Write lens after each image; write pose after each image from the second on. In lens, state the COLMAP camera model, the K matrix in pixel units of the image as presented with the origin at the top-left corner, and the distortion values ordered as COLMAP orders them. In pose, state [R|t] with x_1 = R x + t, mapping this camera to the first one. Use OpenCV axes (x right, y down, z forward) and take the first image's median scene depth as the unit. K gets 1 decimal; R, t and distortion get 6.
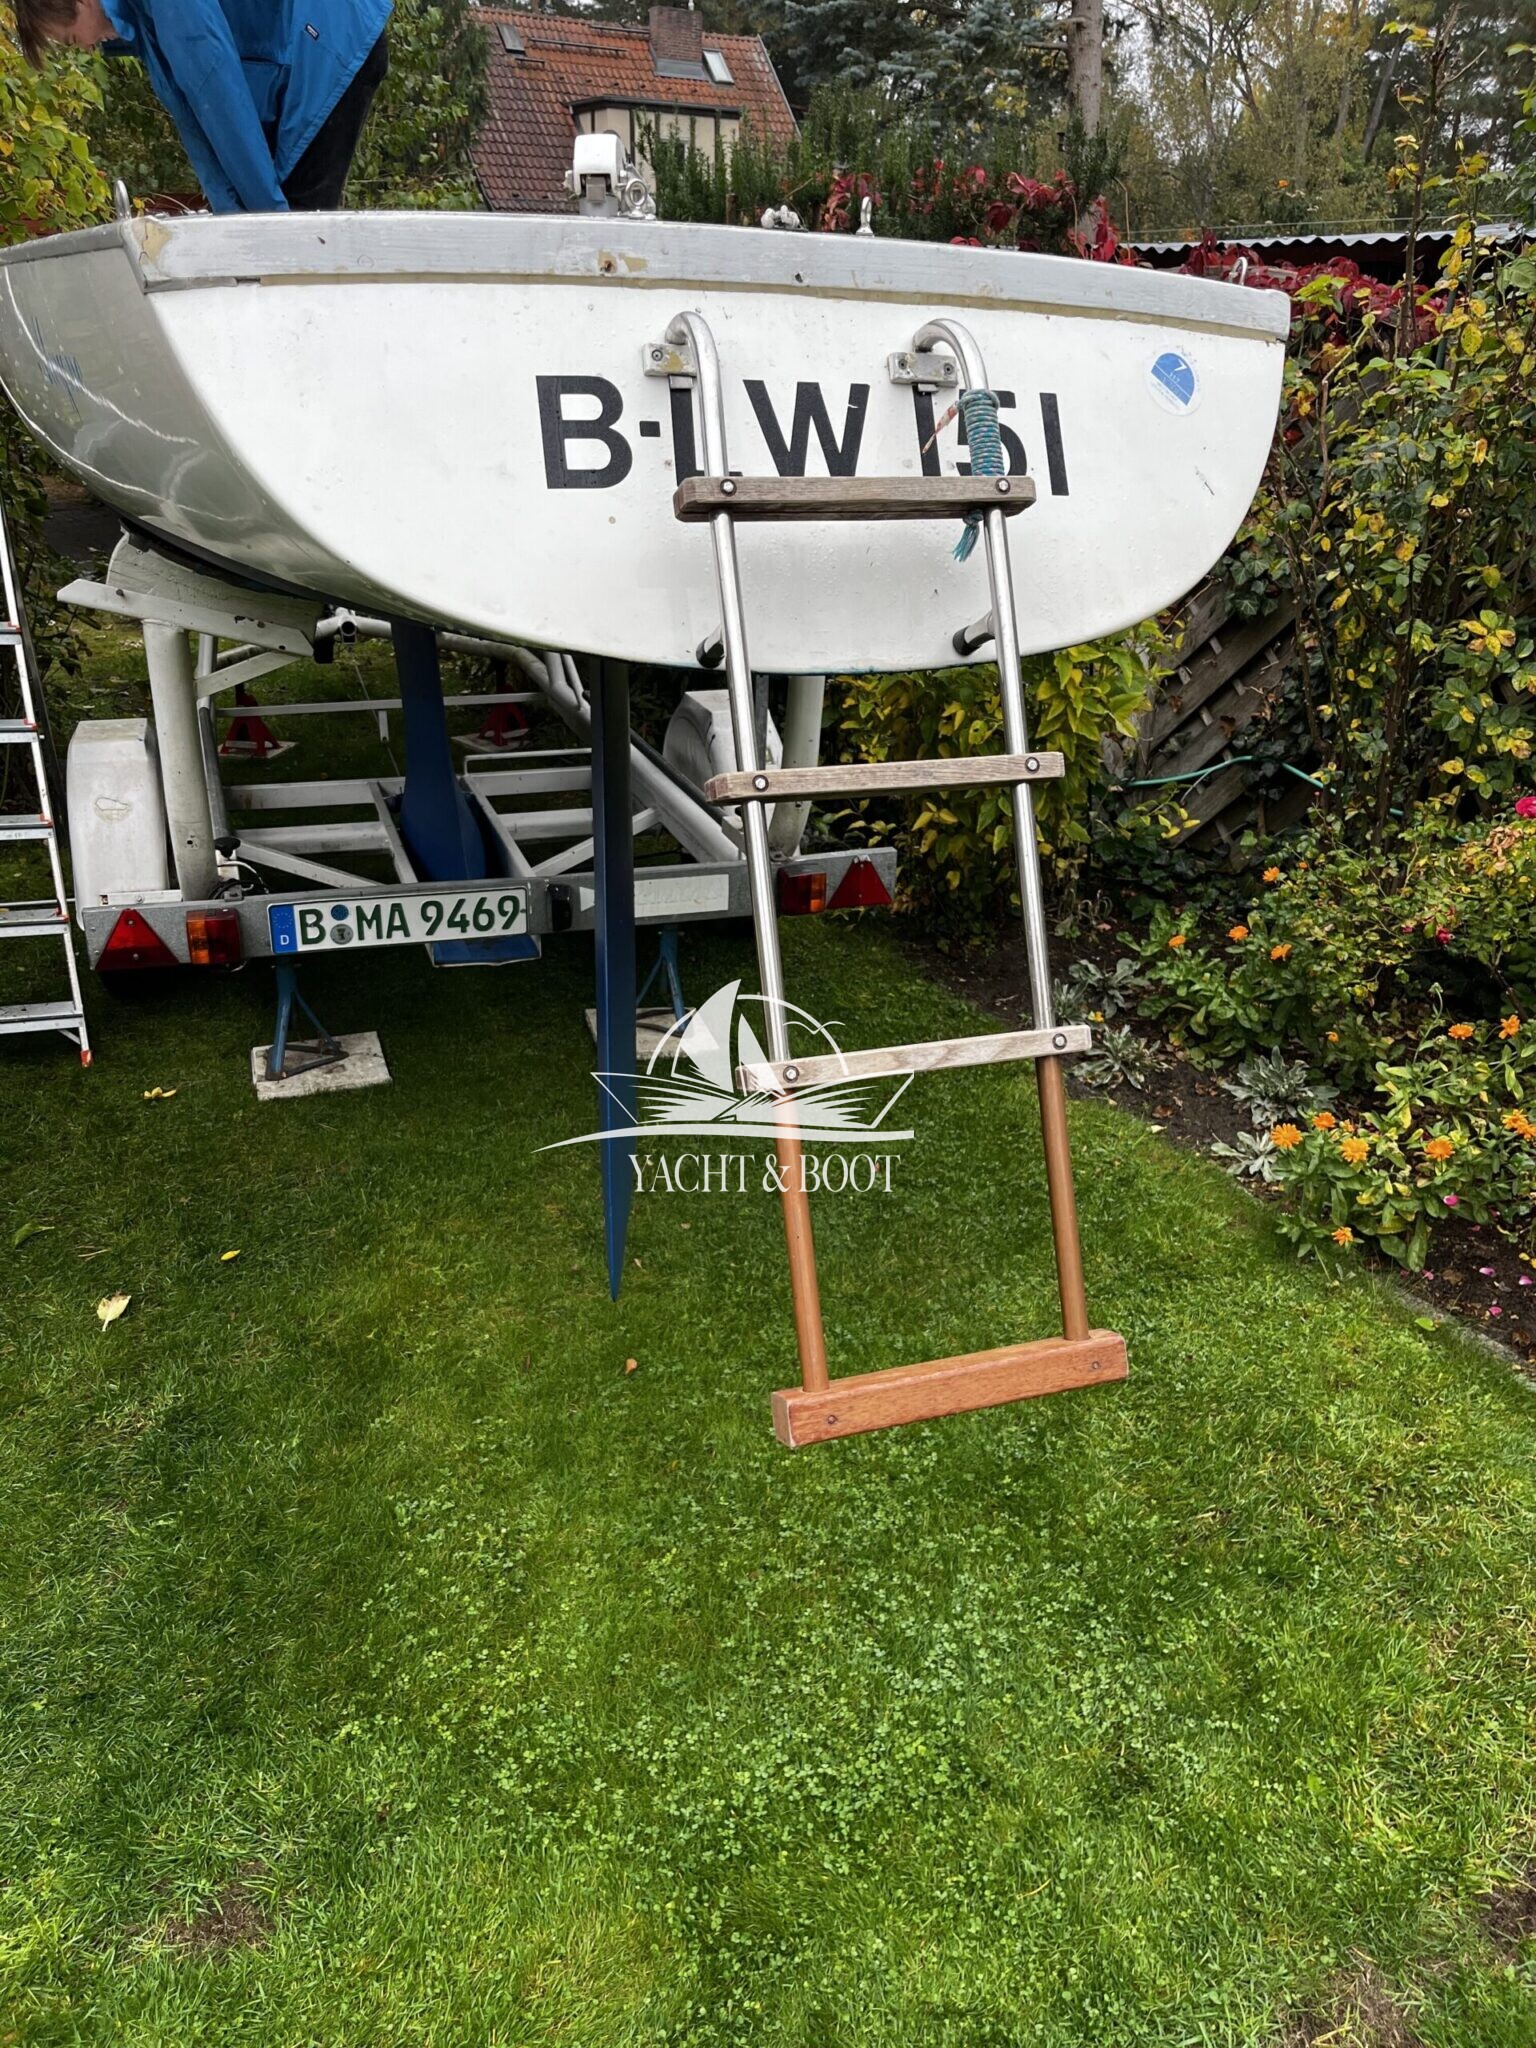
lens RADIAL K [[1545.1, 0, 763.5], [0, 1545.1, 1035.9], [0, 0, 1]] dist [0.064097, -0.097550]
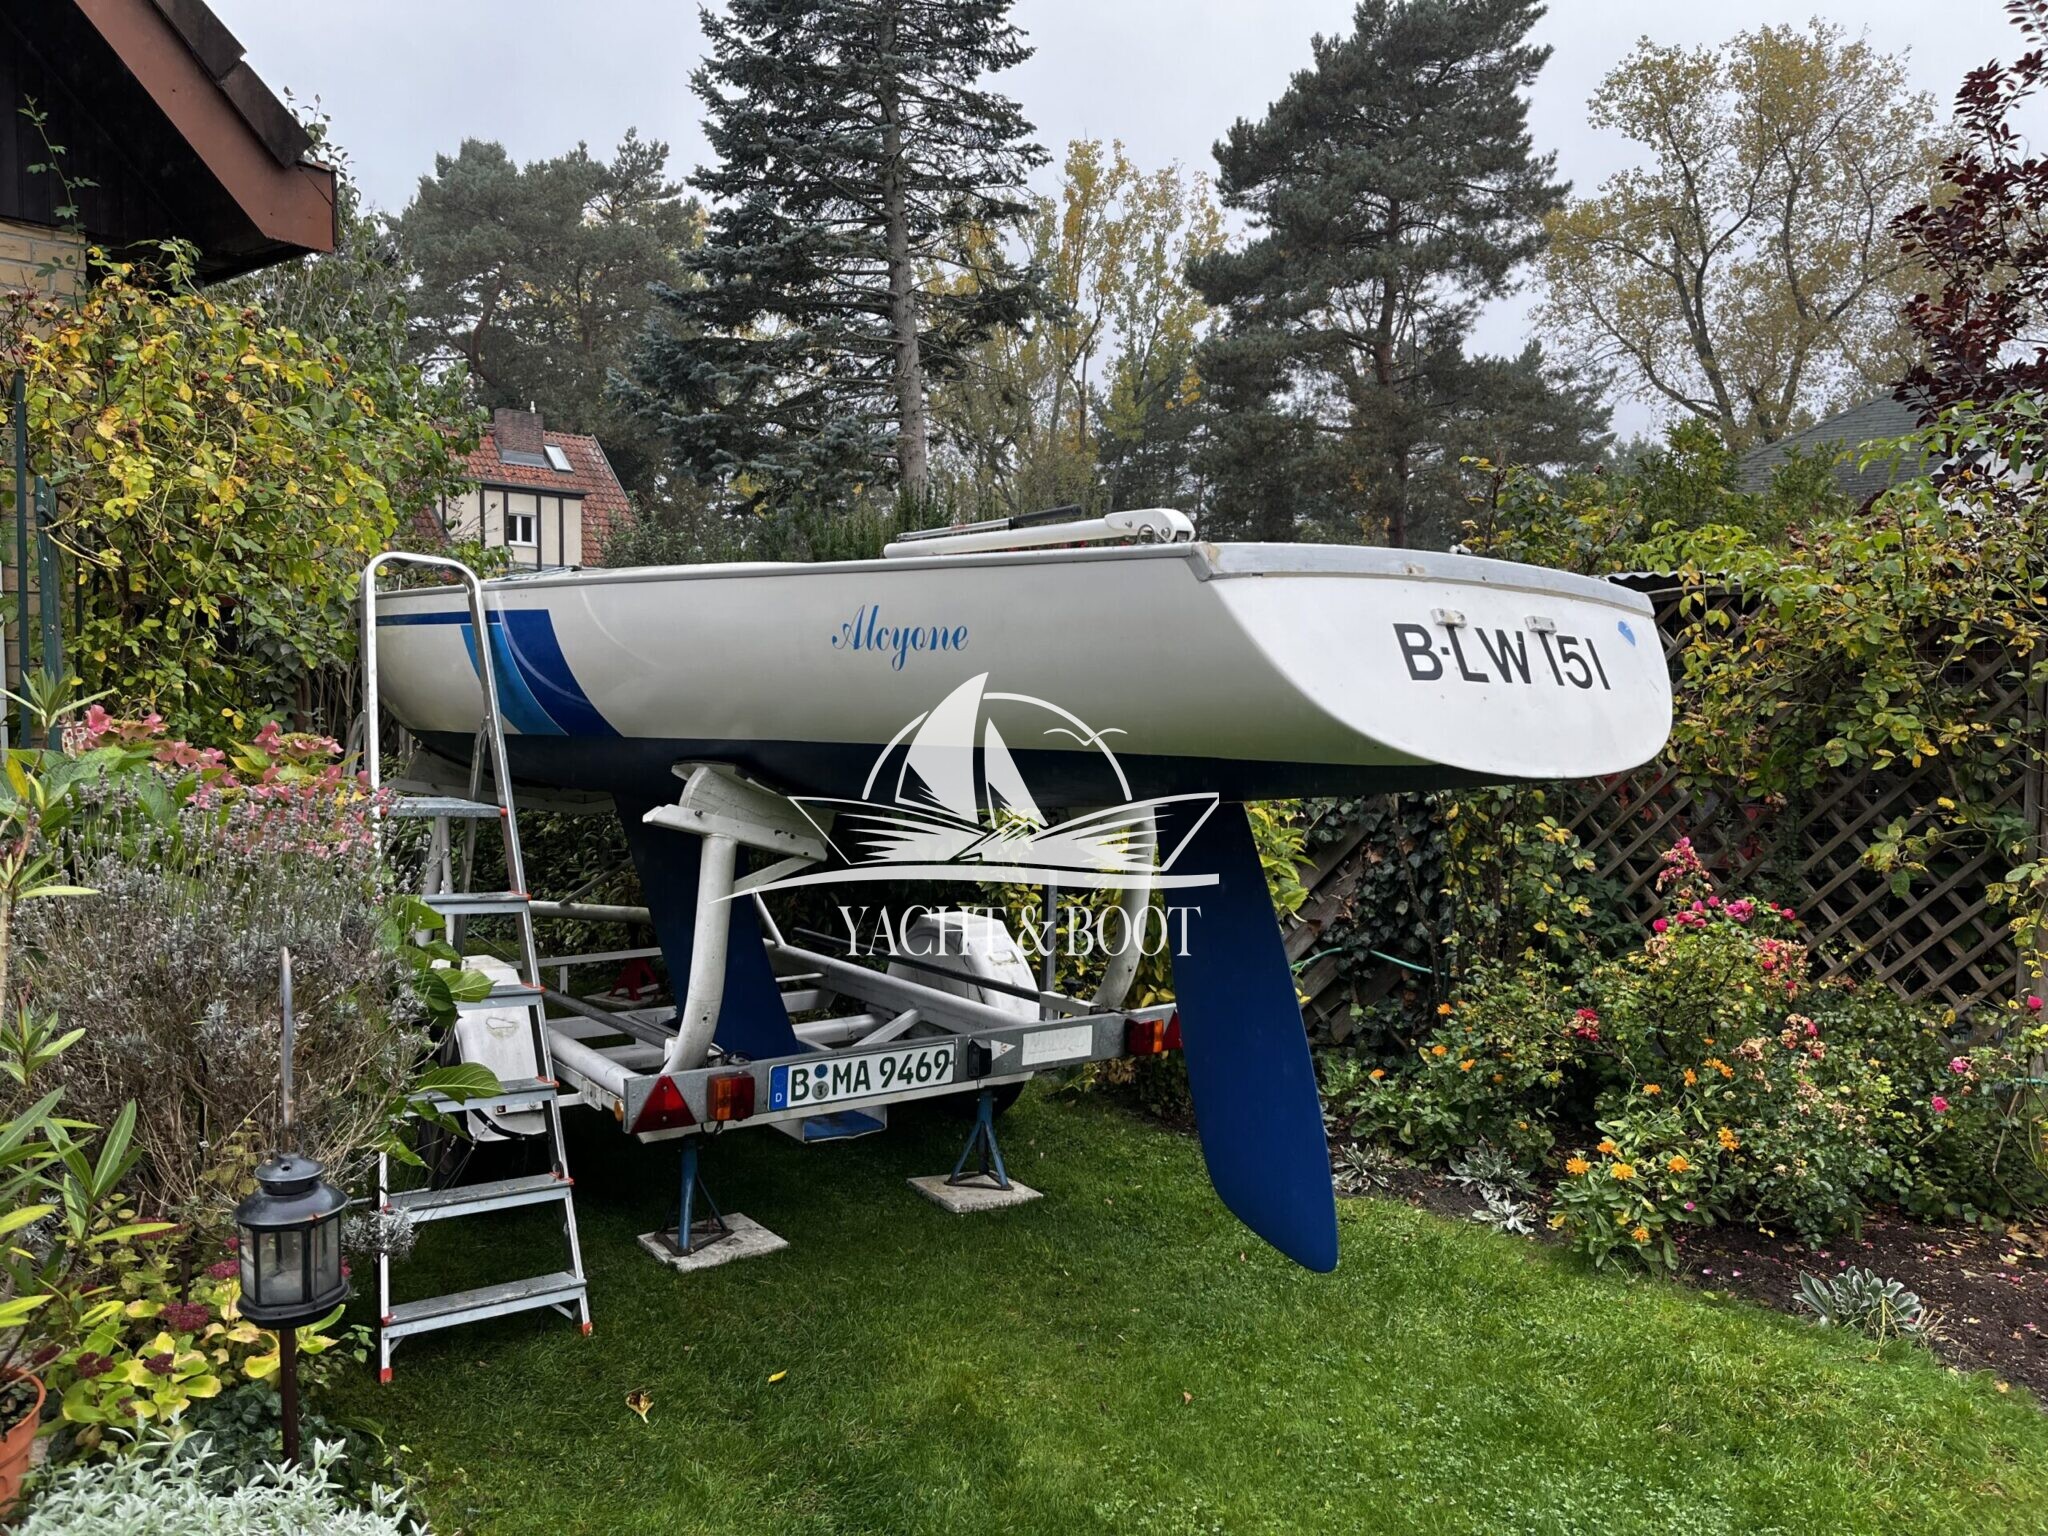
lens RADIAL K [[1541.9, 0, 1027.1], [0, 1541.9, 787.6], [0, 0, 1]] dist [0.050077, -0.060885]
pose [[0.957292, -0.024728, 0.288064, -0.450434], [0.122478, 0.937205, -0.326566, 0.121887], [-0.261900, 0.347900, 0.900208, -0.185526]]
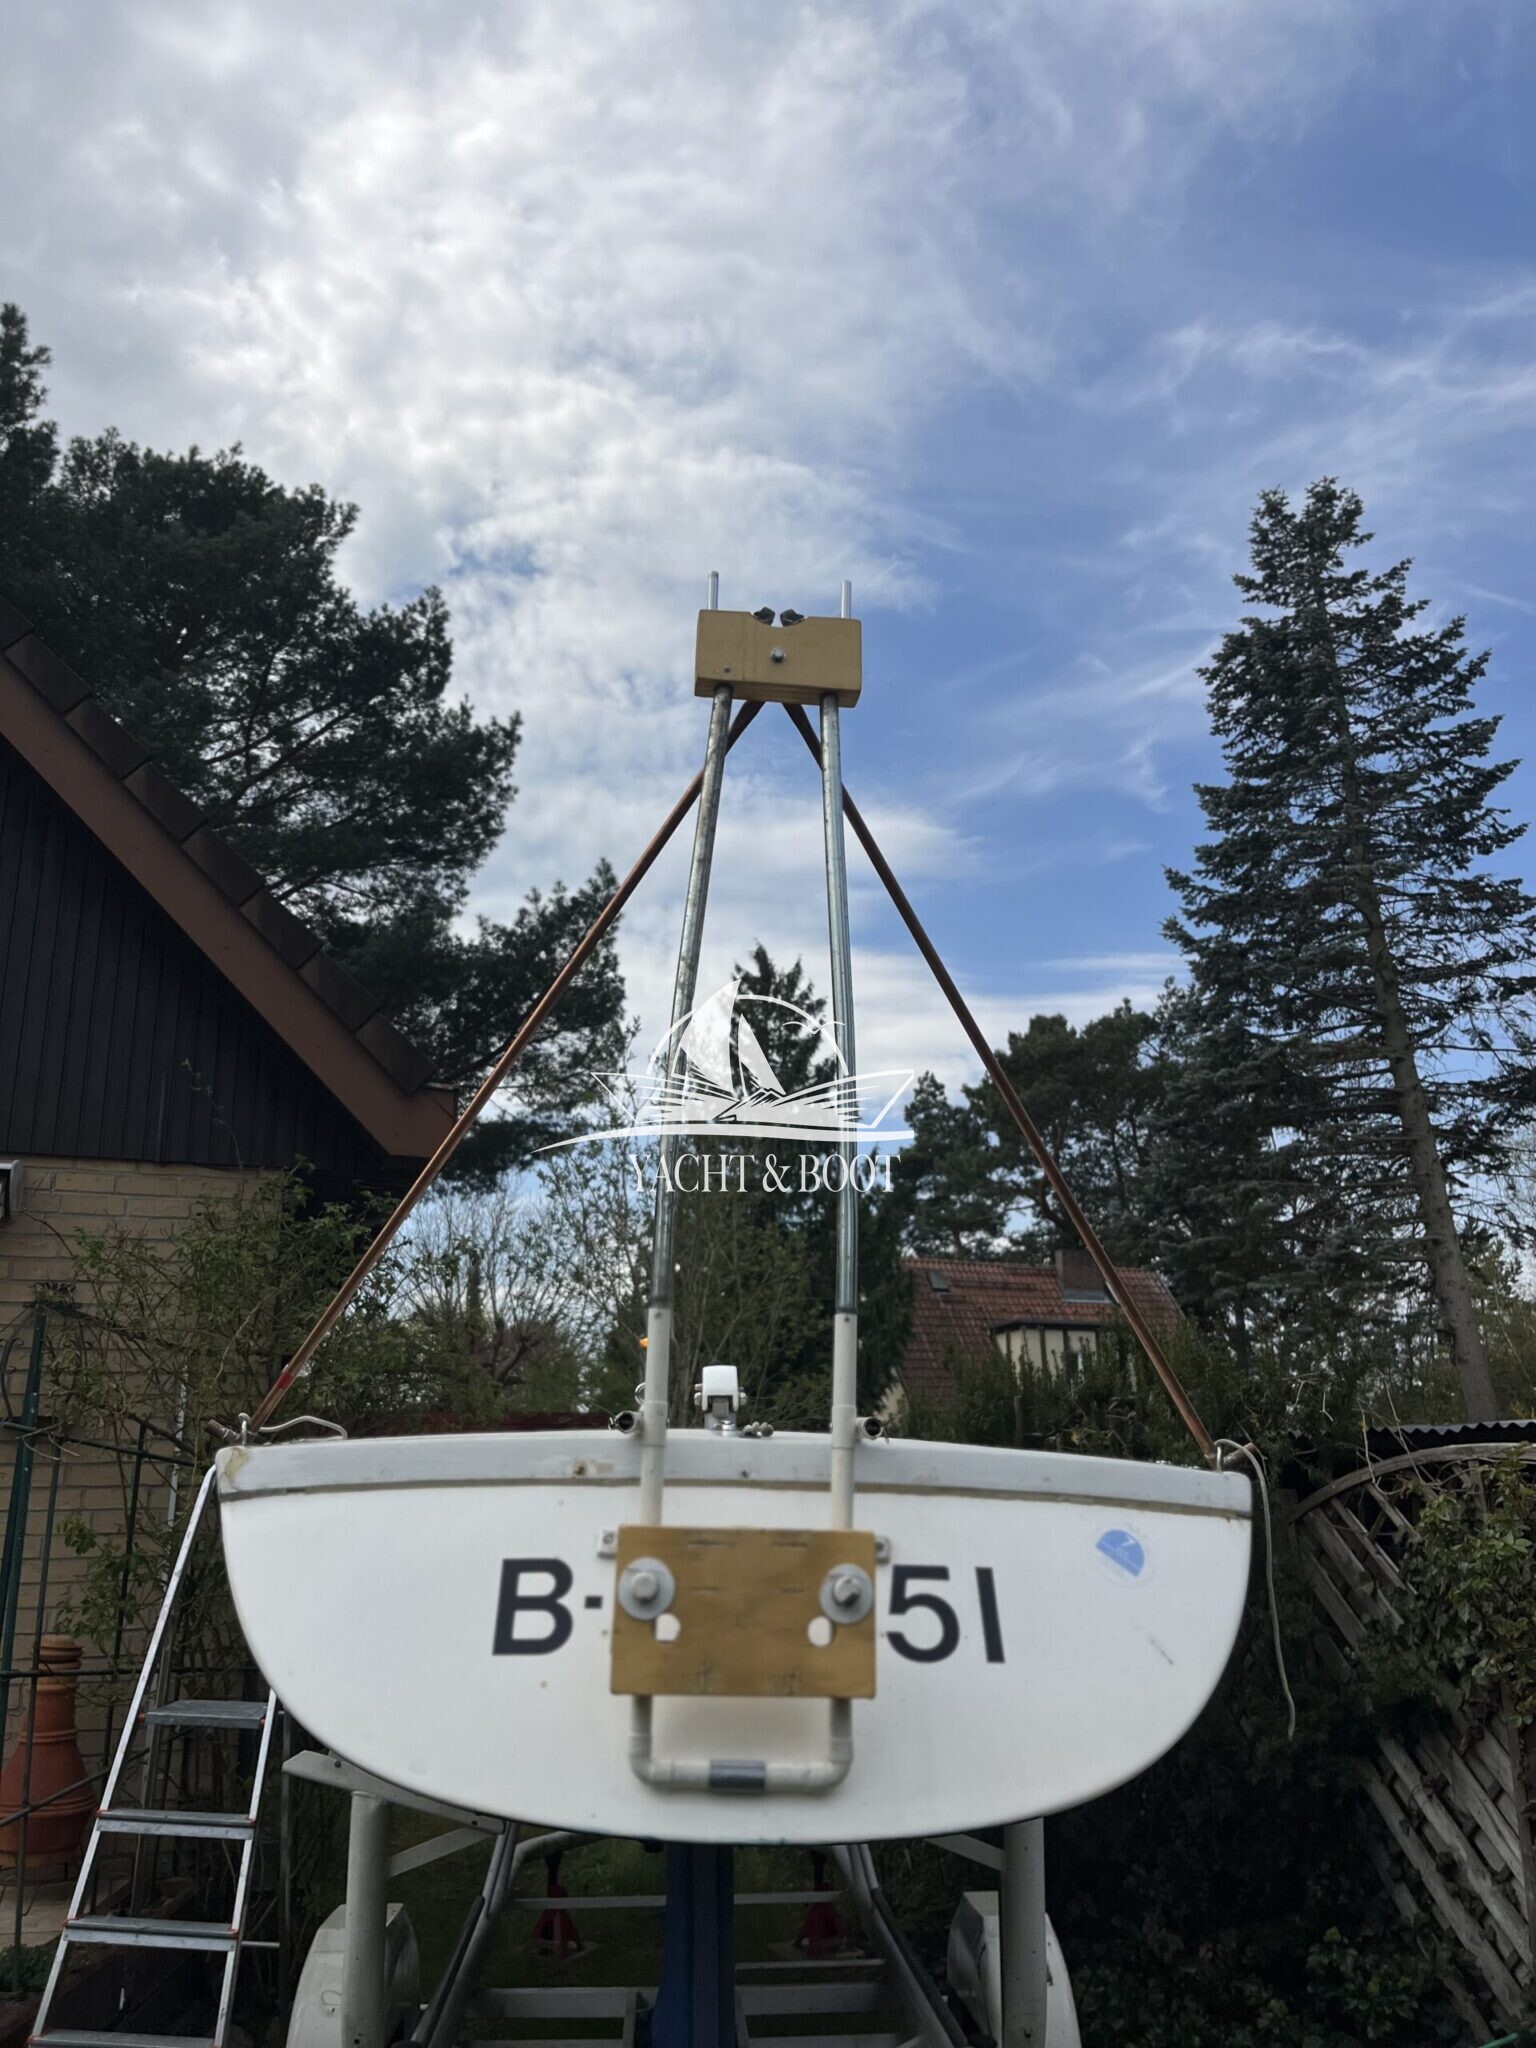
lens RADIAL K [[1556.4, 0, 765.9], [0, 1556.4, 1030.3], [0, 0, 1]] dist [0.050044, -0.078338]
pose [[0.966506, -0.095565, -0.238189, 0.154000], [-0.086871, 0.751486, -0.654005, 0.014630], [0.241495, 0.652791, 0.718014, -0.028279]]
